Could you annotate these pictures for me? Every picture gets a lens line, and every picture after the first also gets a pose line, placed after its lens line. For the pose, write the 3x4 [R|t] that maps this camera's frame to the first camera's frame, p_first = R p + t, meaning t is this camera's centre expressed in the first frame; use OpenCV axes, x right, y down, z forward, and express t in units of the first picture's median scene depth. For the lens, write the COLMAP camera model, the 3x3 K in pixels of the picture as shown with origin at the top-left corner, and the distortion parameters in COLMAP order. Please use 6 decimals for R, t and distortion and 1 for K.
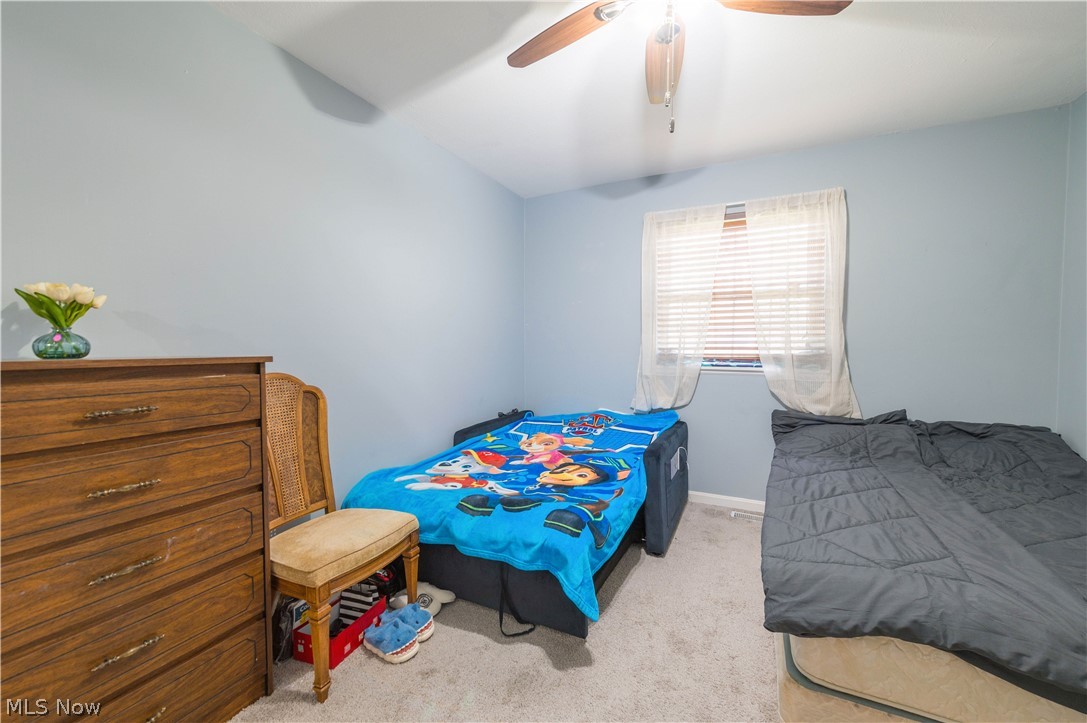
lens RADIAL K [[428.1, 0, 548.9], [0, 428.1, 358.3], [0, 0, 1]] dist [0.014040, -0.003156]
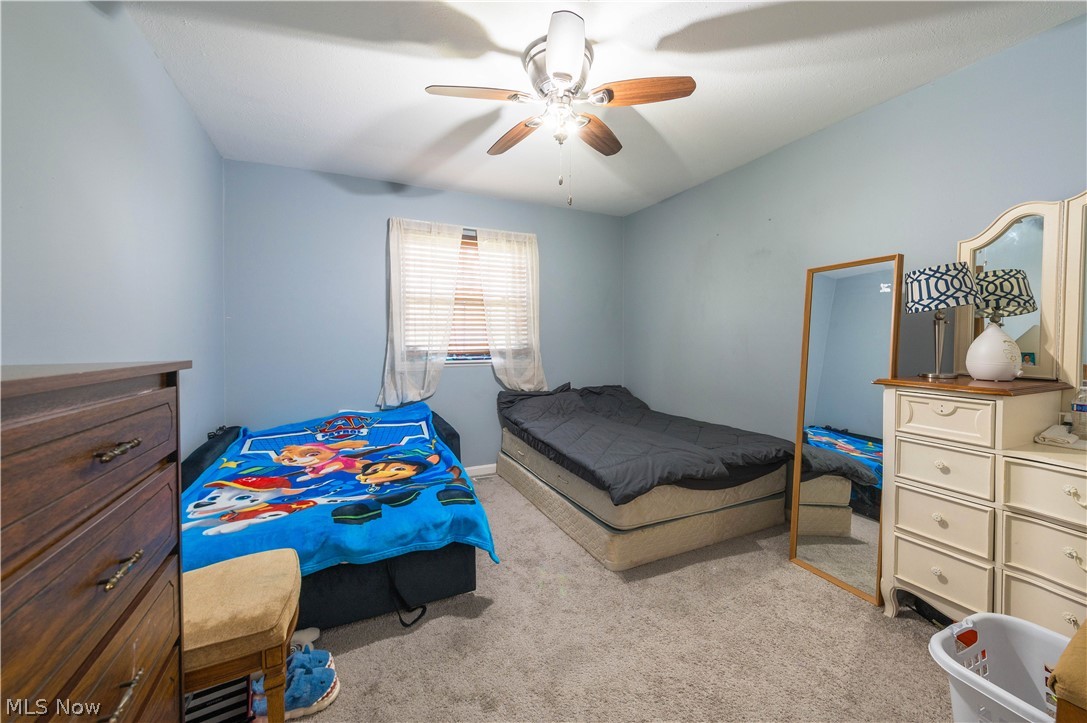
lens RADIAL K [[428.1, 0, 567.2], [0, 428.1, 345.1], [0, 0, 1]] dist [0.014040, -0.003156]
pose [[0.618625, -0.011209, 0.785606, -0.468822], [0.029815, 0.999513, -0.009217, -0.003720], [-0.785120, 0.029125, 0.618658, 0.032102]]
